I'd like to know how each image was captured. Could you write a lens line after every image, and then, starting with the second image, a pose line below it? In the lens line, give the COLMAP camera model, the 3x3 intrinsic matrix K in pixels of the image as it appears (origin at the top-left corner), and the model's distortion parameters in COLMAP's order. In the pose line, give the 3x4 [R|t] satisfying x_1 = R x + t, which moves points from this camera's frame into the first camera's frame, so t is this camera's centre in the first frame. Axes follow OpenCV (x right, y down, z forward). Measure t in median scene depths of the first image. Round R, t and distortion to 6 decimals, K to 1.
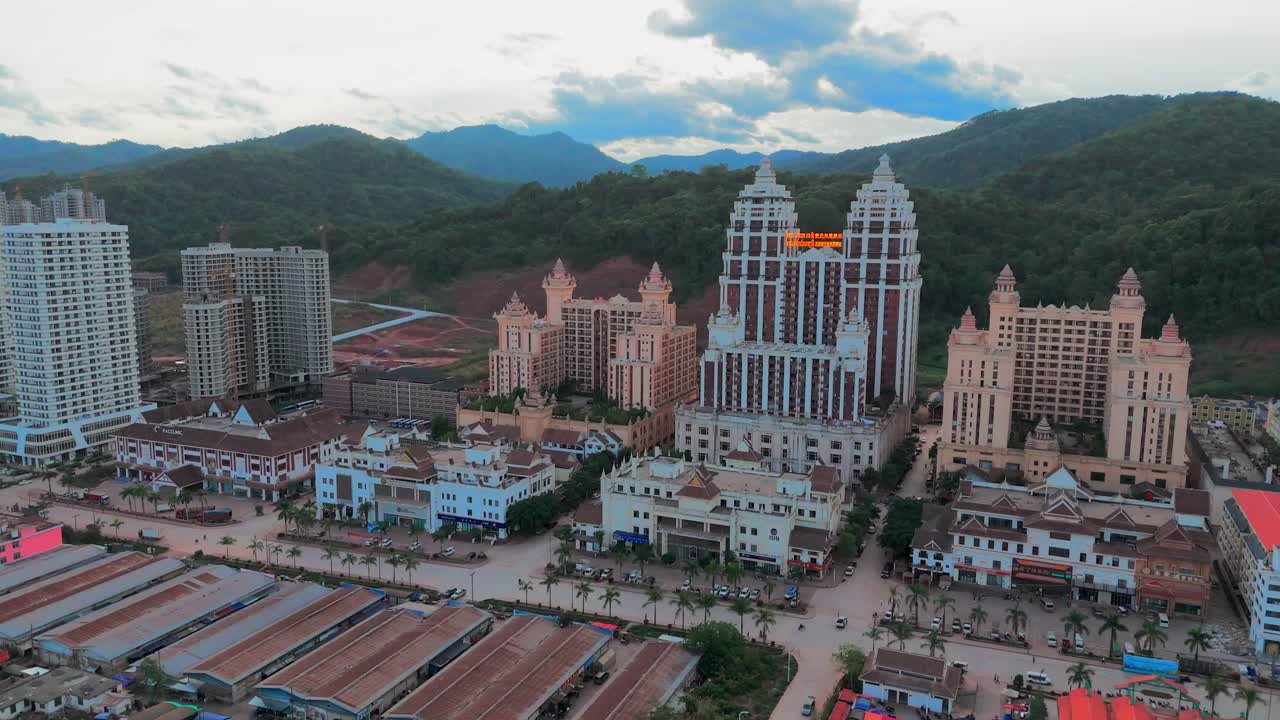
lens RADIAL K [[937.5, 0, 640.0], [0, 937.5, 360.0], [0, 0, 1]] dist [0.085291, -0.100704]
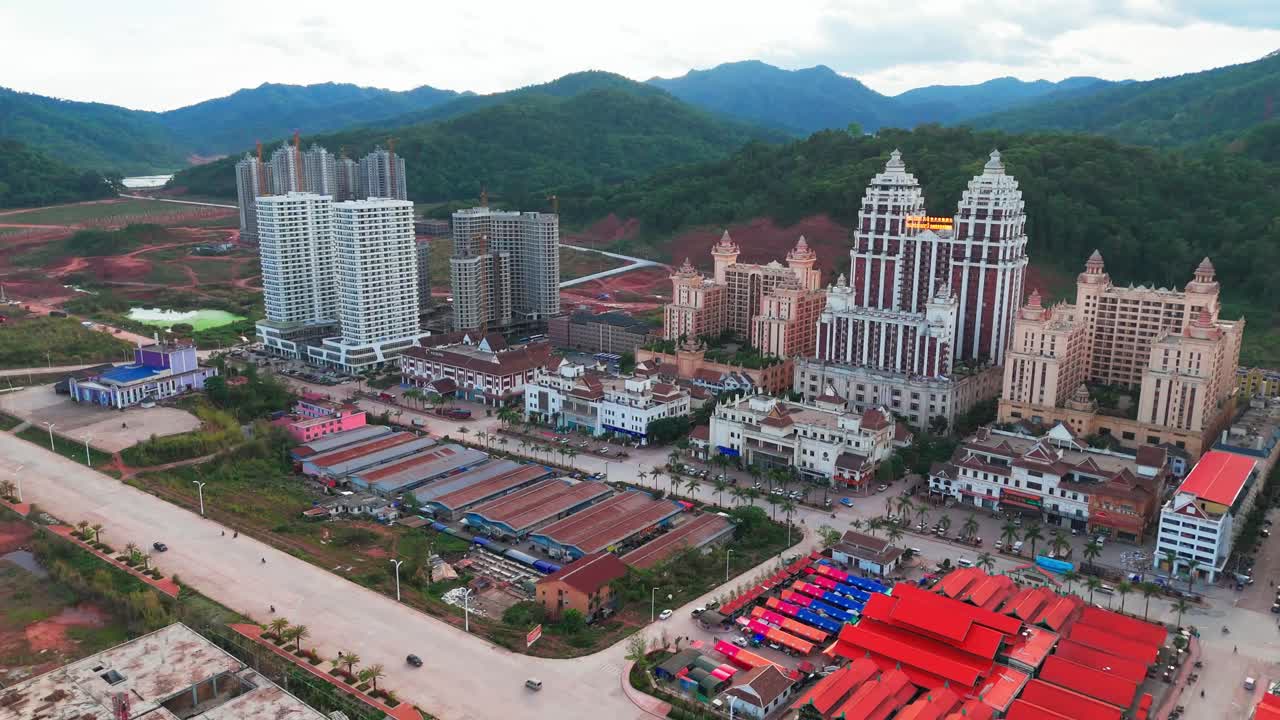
lens RADIAL K [[937.5, 0, 640.0], [0, 937.5, 360.0], [0, 0, 1]] dist [0.085291, -0.100704]
pose [[0.962631, 0.058341, -0.264458, 0.169849], [-0.040309, 0.996509, 0.073112, -0.030159], [0.267800, -0.059720, 0.961622, -0.265600]]
